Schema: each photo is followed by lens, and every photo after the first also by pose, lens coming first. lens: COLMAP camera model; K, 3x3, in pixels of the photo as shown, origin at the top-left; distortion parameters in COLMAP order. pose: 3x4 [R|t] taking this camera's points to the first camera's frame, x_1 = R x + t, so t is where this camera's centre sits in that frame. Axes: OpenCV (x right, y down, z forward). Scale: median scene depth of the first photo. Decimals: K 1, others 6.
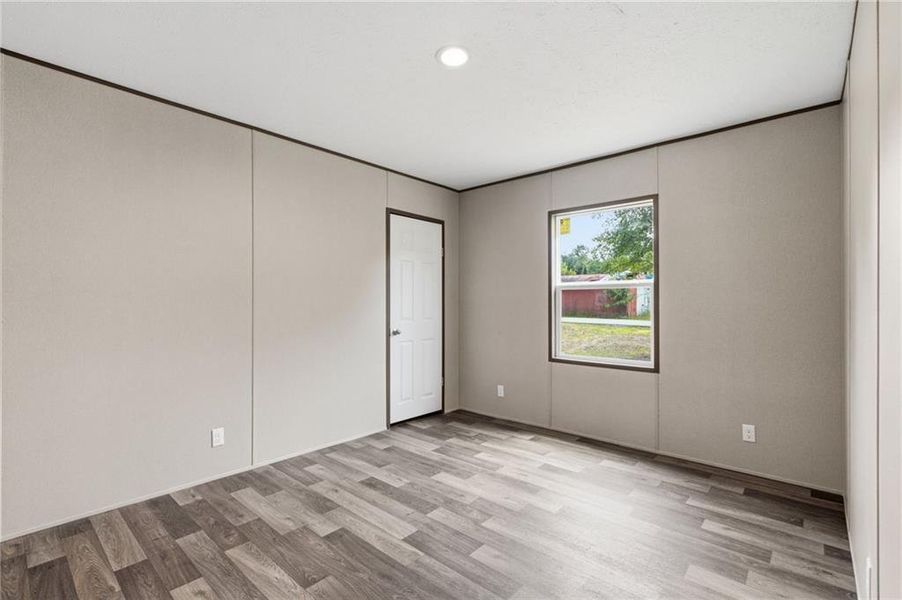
lens RADIAL K [[411.9, 0, 451.0], [0, 411.9, 300.0], [0, 0, 1]] dist [0.000049, 0.000526]
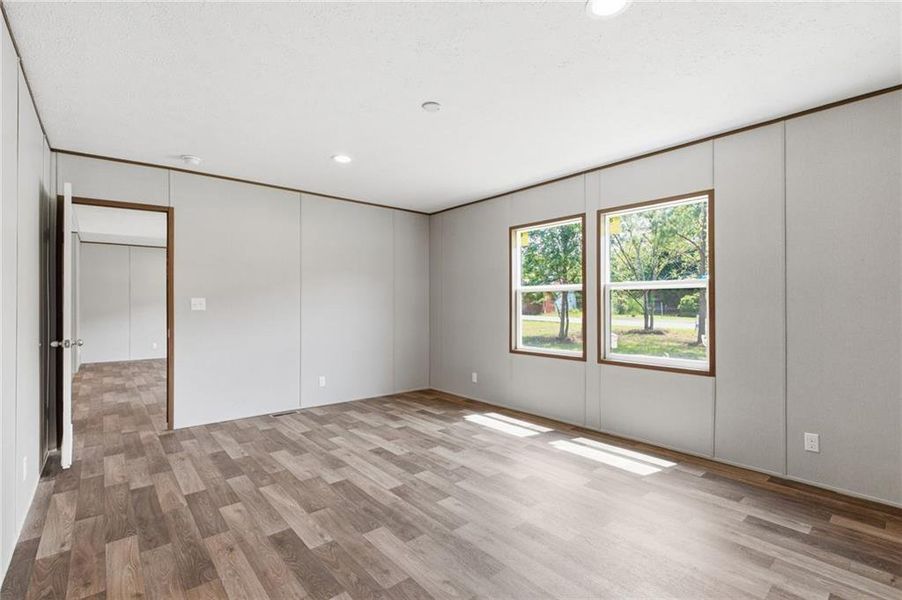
lens RADIAL K [[410.5, 0, 450.2], [0, 410.5, 302.5], [0, 0, 1]] dist [-0.000684, -0.000202]
pose [[0.990506, -0.003133, -0.137435, 0.208246], [0.003621, 0.999988, 0.003301, -0.000658], [0.137423, -0.003767, 0.990505, -0.195304]]
